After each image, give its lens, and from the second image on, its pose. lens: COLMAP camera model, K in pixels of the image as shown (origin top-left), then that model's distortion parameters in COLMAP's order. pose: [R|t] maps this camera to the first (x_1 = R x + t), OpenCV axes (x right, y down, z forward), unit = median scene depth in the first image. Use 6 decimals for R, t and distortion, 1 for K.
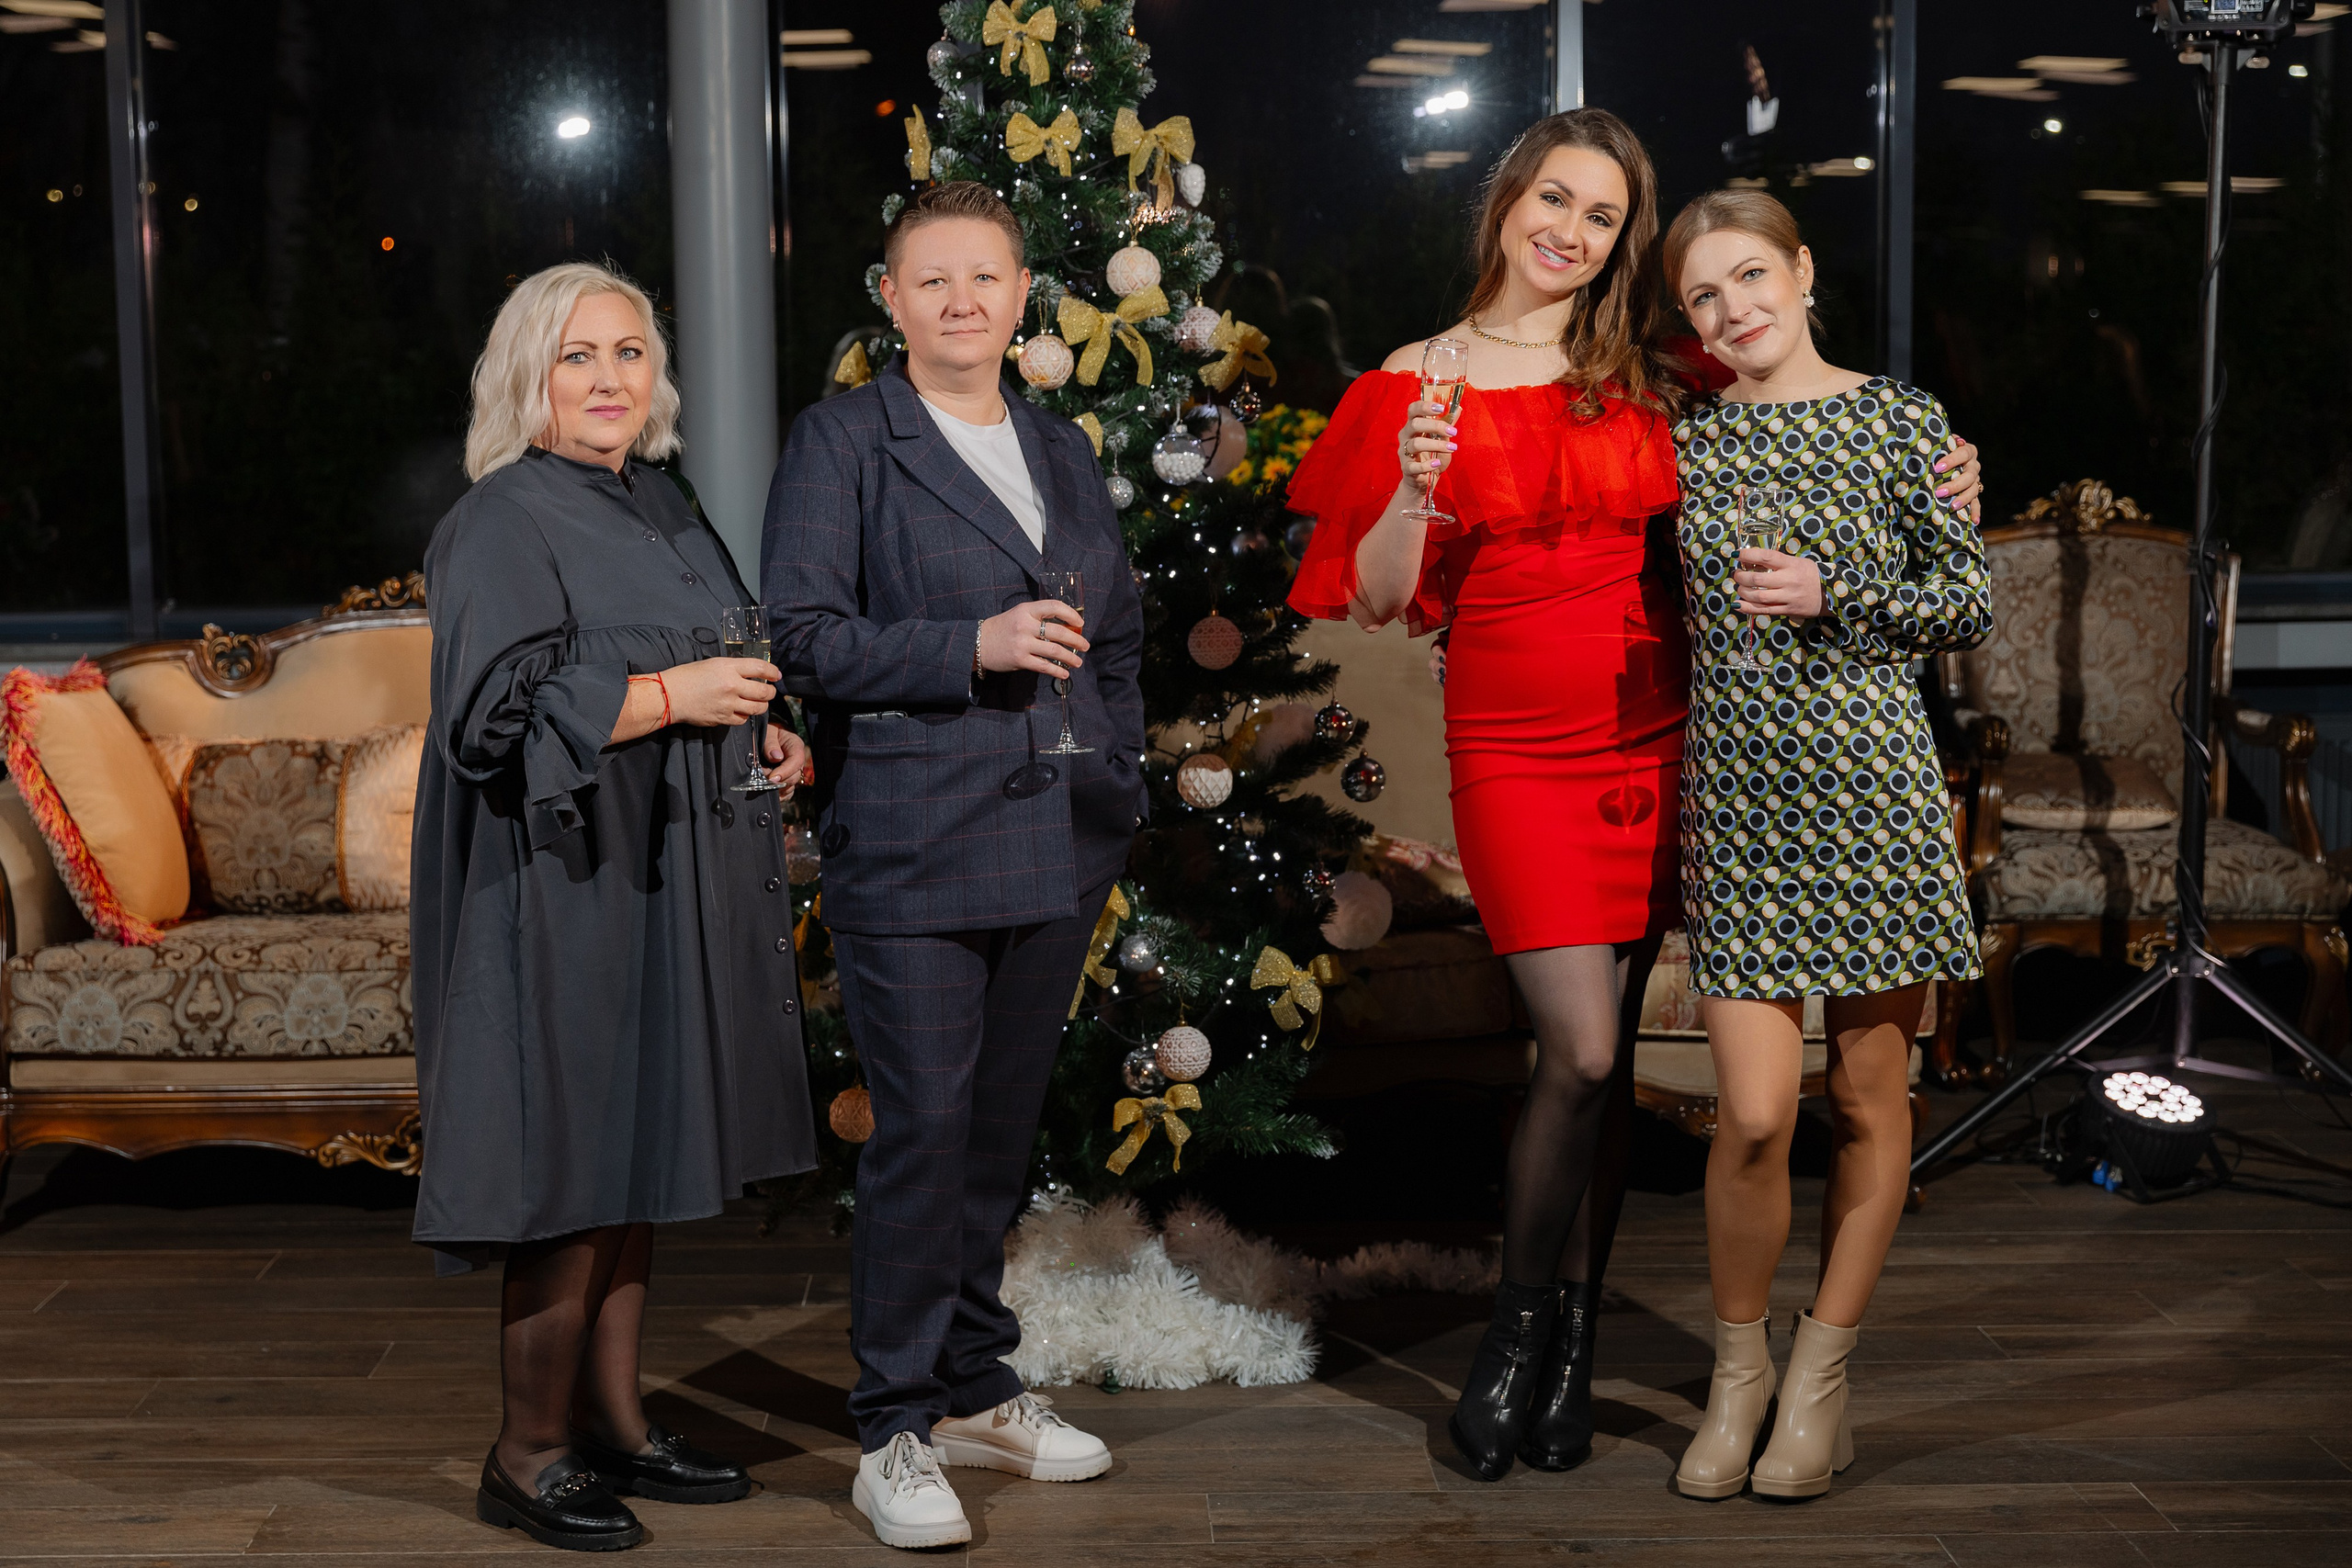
lens RADIAL K [[3589.1, 0, 1100.0], [0, 3589.1, 768.2], [0, 0, 1]] dist [0.001074, 0.009923]
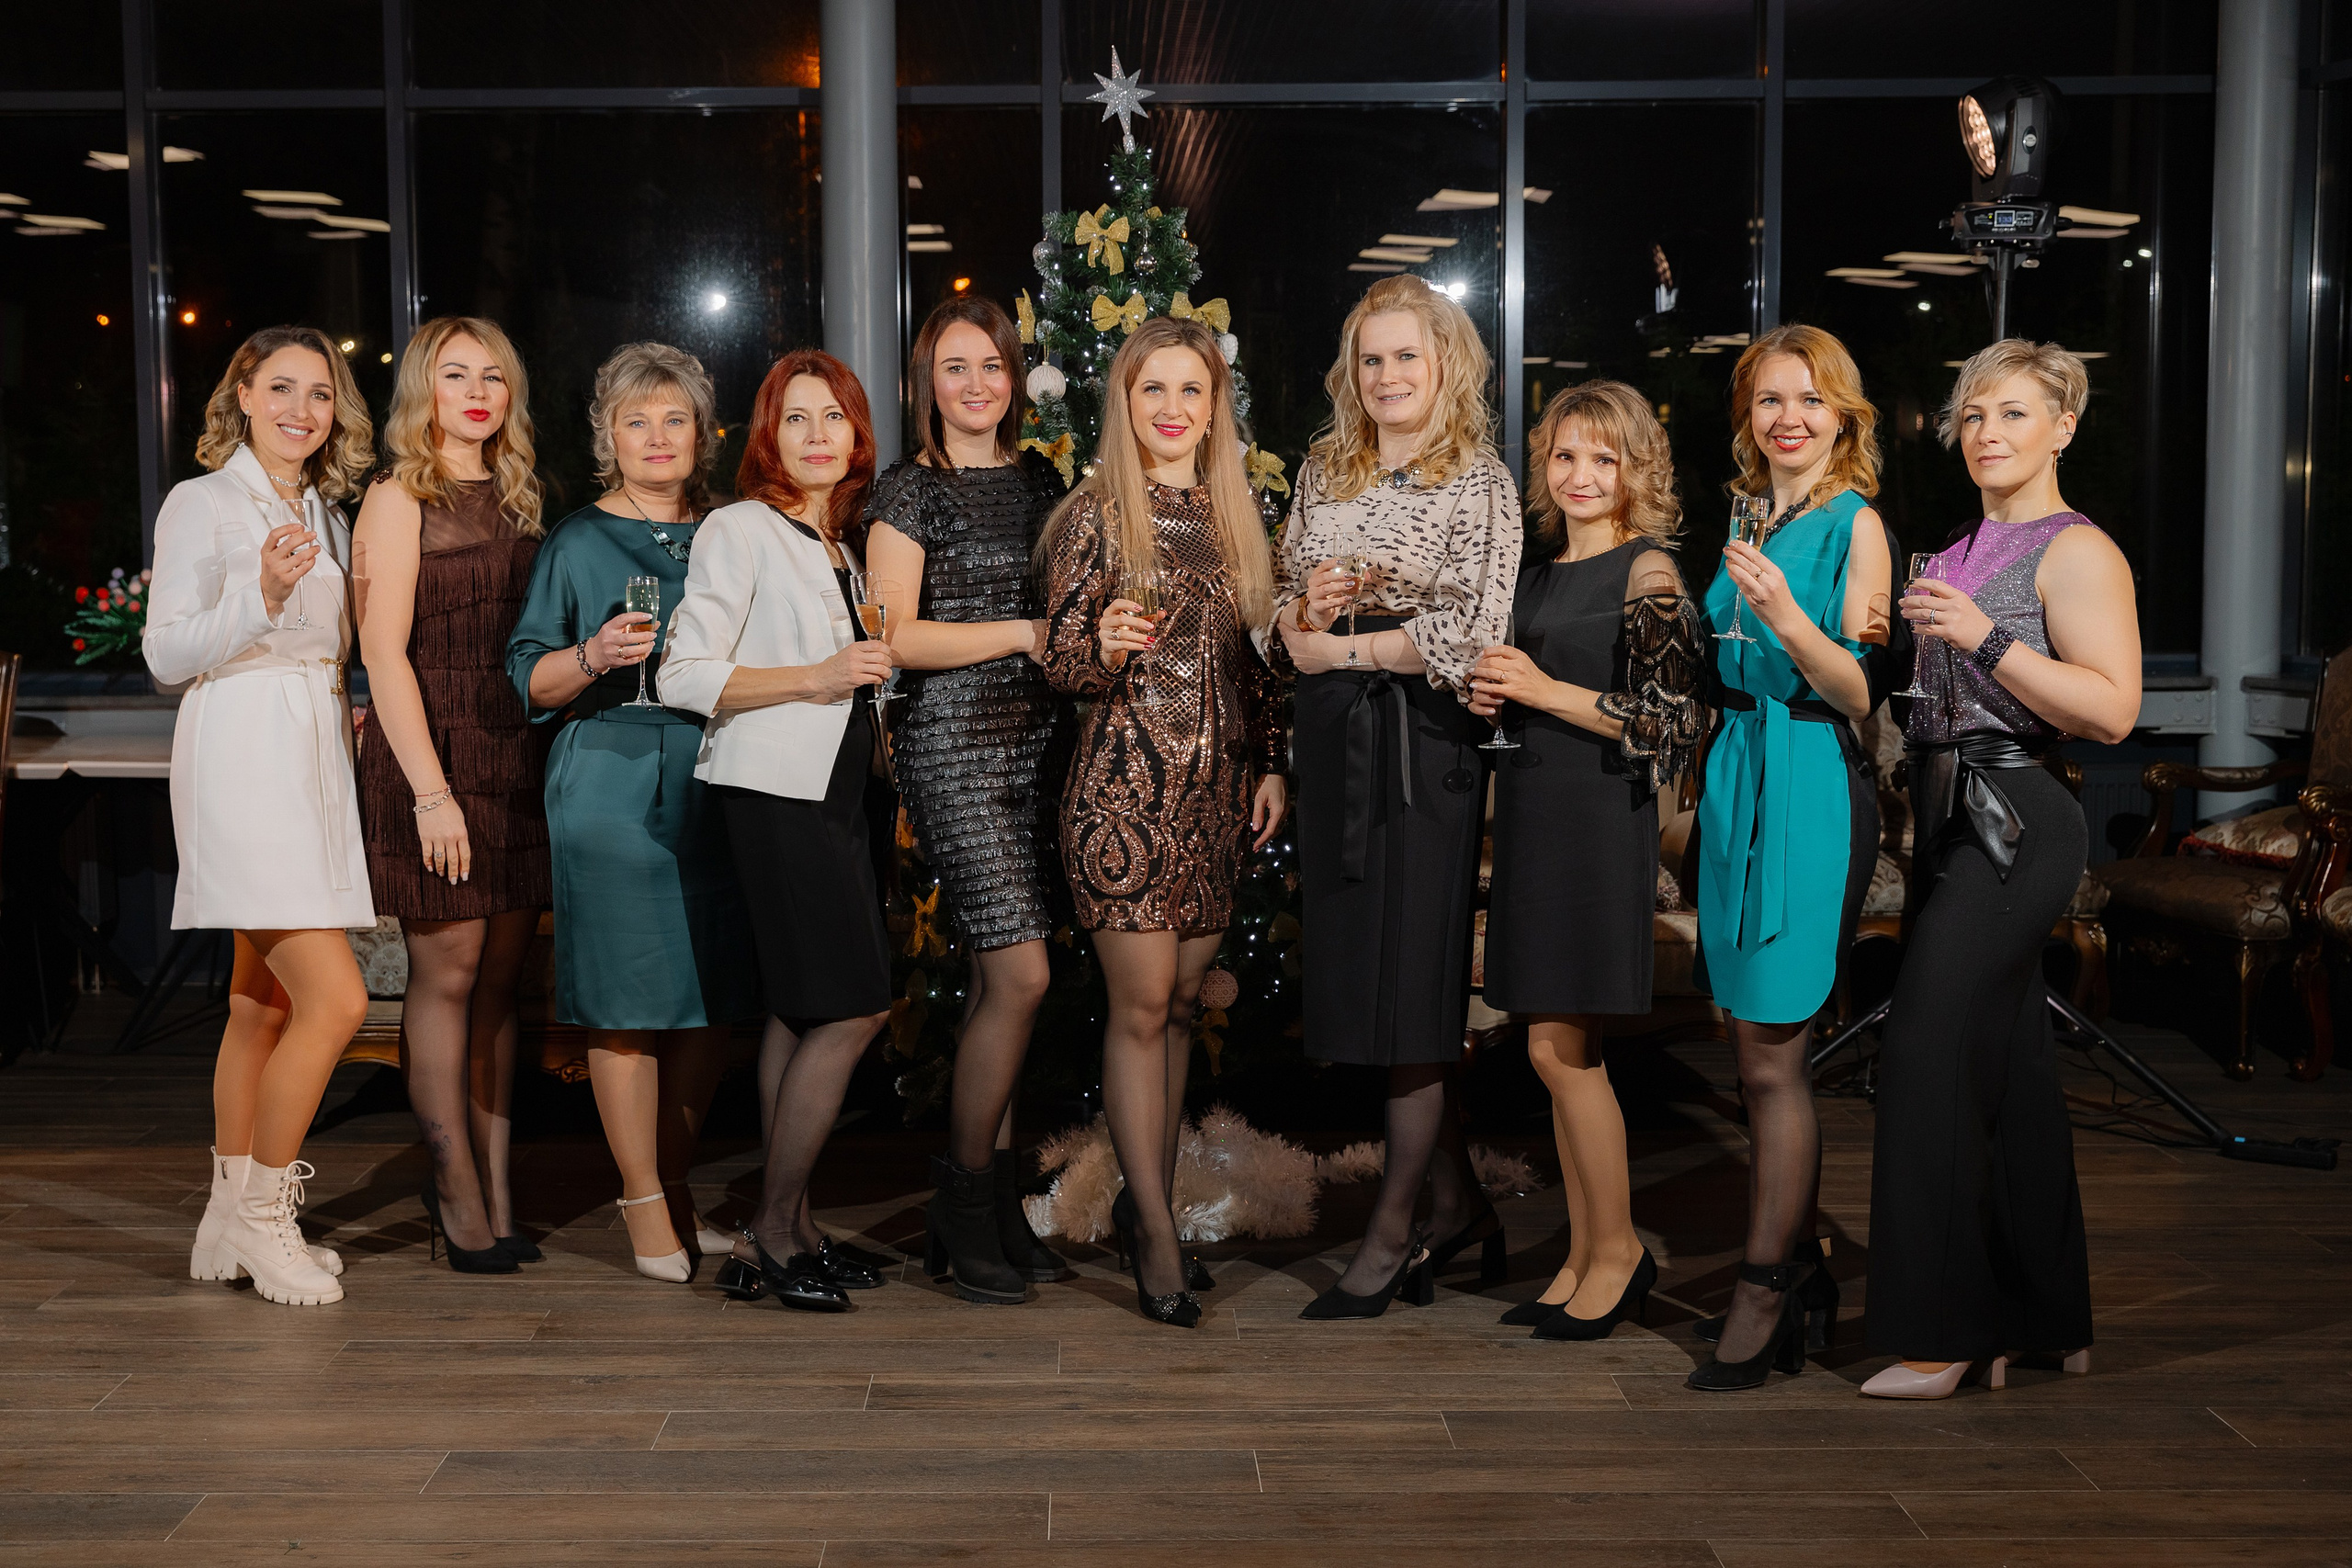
lens RADIAL K [[3025.1, 0, 1114.3], [0, 3025.1, 768.8], [0, 0, 1]] dist [-0.000161, -0.013916]
pose [[0.999951, 0.008525, -0.004983, -0.009121], [-0.008638, 0.999697, -0.023057, 0.019534], [0.004785, 0.023099, 0.999722, -0.119090]]
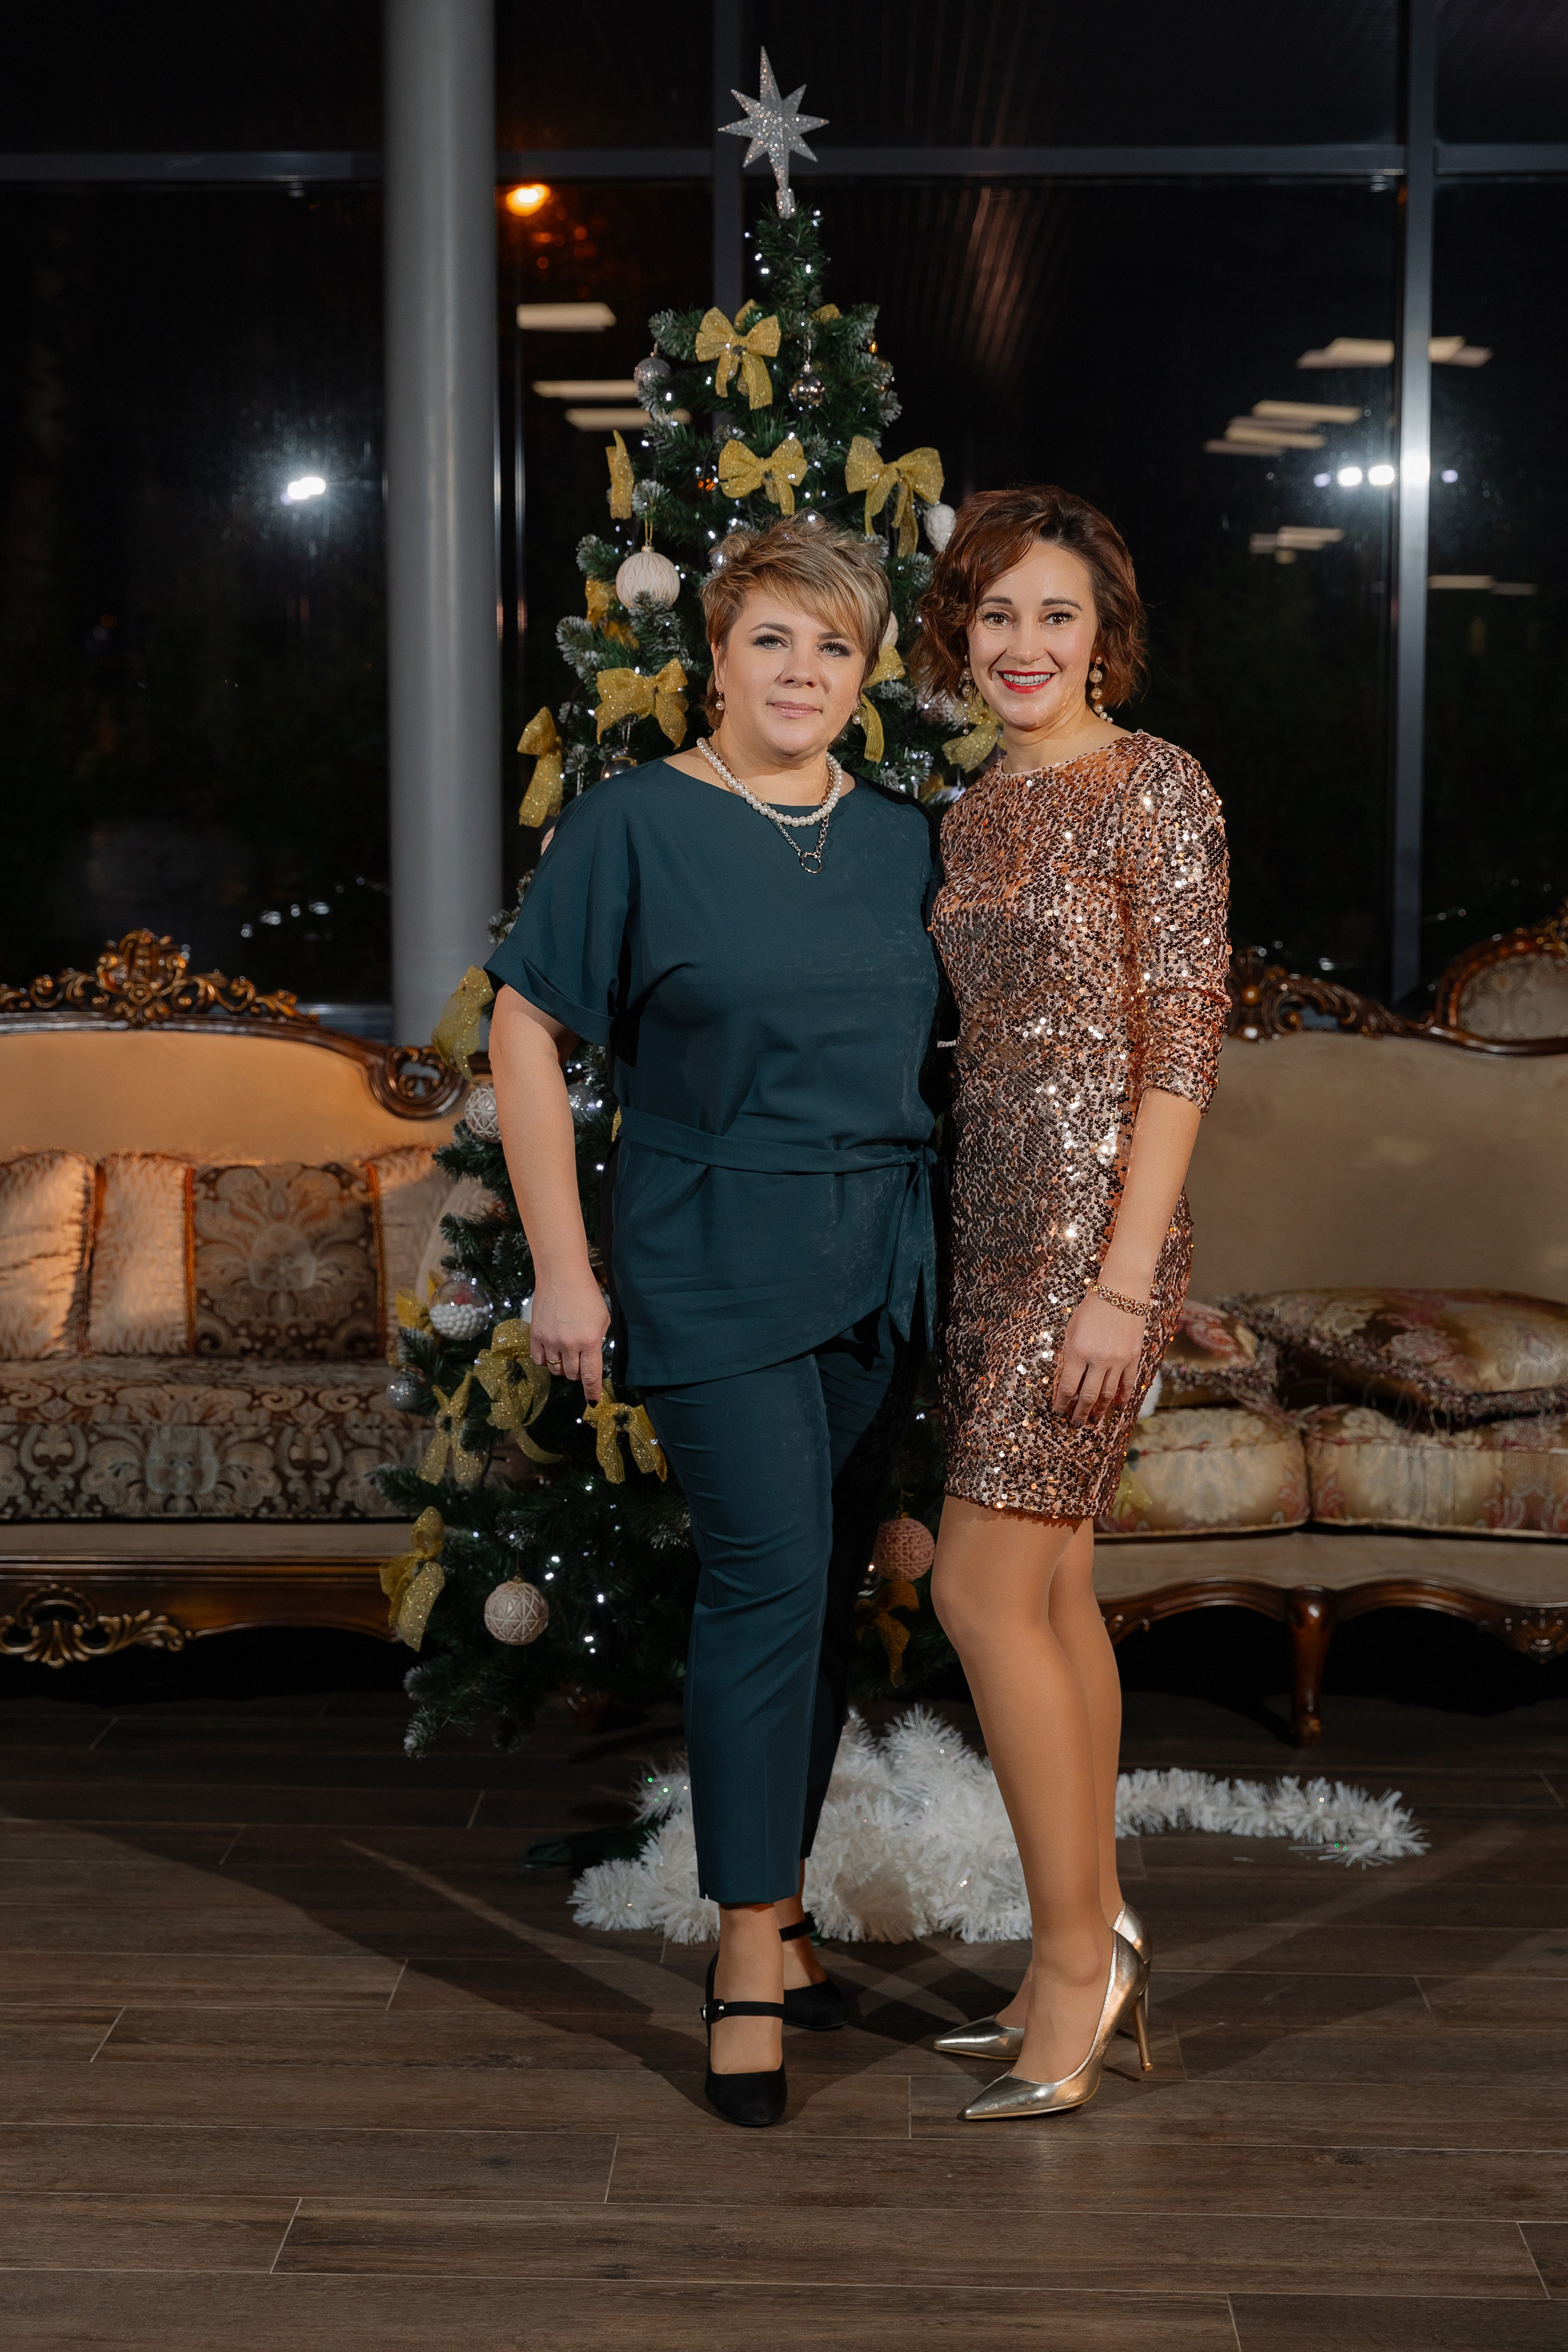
lens RADIAL K [[3869.6, 0, 786.9], [0, 3869.6, 1185.1], [0, 0, 1]] dist [-0.004797, 0.015441]
pose [[0.998934, 0.019434, -0.041878, 0.027718], [-0.019594, 0.999802, -0.003405, -0.002426], [0.041804, 0.004222, 0.999117, 0.072374]]
